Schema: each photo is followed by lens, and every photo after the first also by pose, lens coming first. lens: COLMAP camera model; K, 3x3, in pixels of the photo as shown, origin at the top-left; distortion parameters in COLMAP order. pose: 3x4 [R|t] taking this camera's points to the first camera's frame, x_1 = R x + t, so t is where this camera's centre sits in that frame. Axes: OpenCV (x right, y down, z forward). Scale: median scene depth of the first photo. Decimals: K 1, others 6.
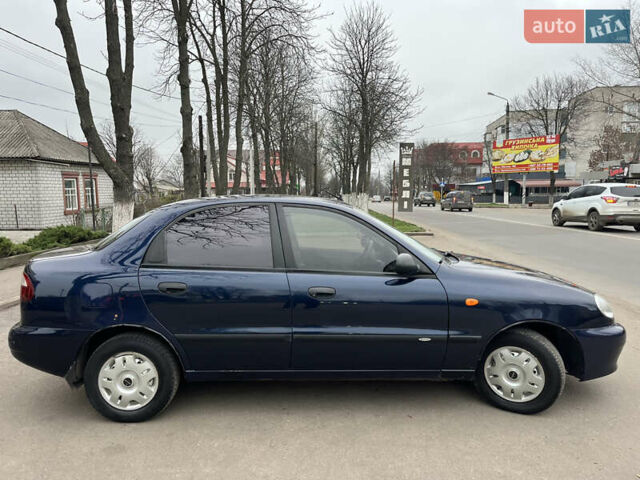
lens RADIAL K [[481.5, 0, 320.0], [0, 481.5, 240.0], [0, 0, 1]] dist [0.089476, -0.119563]
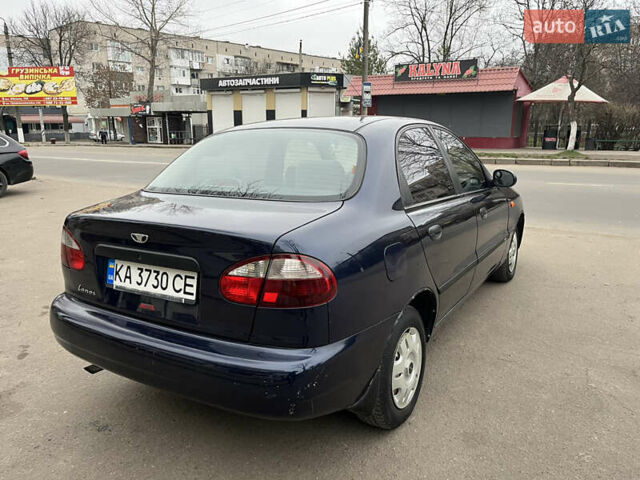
lens RADIAL K [[481.1, 0, 328.0], [0, 481.1, 236.0], [0, 0, 1]] dist [0.088083, -0.118720]
pose [[0.542701, -0.179973, 0.820418, -0.077154], [0.083679, 0.983500, 0.160394, -0.002673], [-0.835747, -0.018395, 0.548807, 0.052661]]
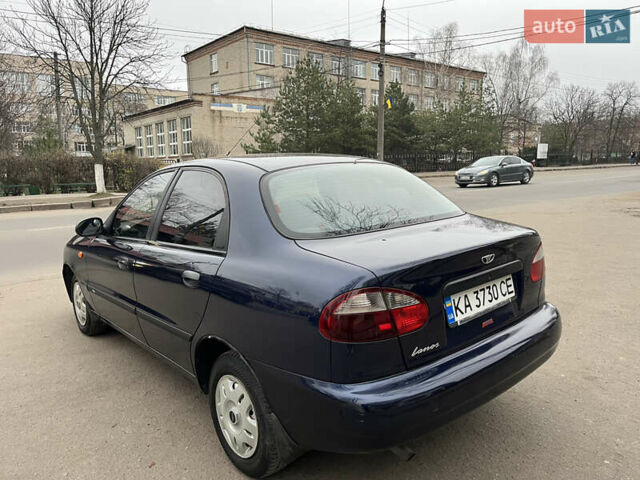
lens RADIAL K [[481.1, 0, 328.0], [0, 481.1, 236.0], [0, 0, 1]] dist [0.088083, -0.118720]
pose [[-0.627208, -0.094167, 0.773138, -0.077101], [0.105234, 0.973315, 0.203919, -0.010749], [-0.771710, 0.209260, -0.600562, 0.134293]]
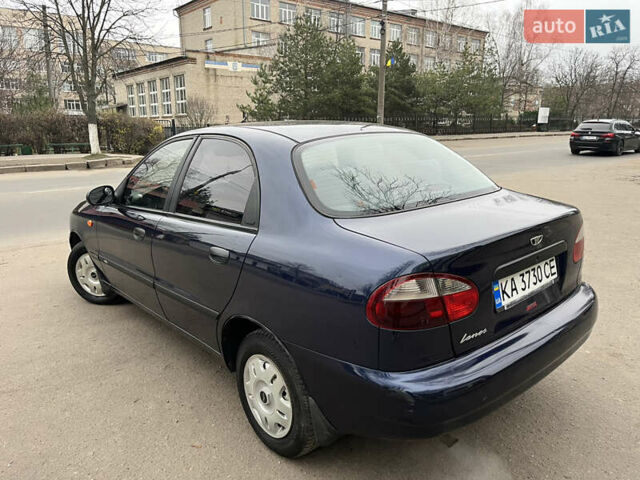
lens RADIAL K [[481.1, 0, 328.0], [0, 481.1, 236.0], [0, 0, 1]] dist [0.088083, -0.118720]
pose [[-0.635534, -0.158740, 0.755578, -0.072081], [0.092811, 0.955831, 0.278877, -0.012118], [-0.766474, 0.247362, -0.592731, 0.135853]]
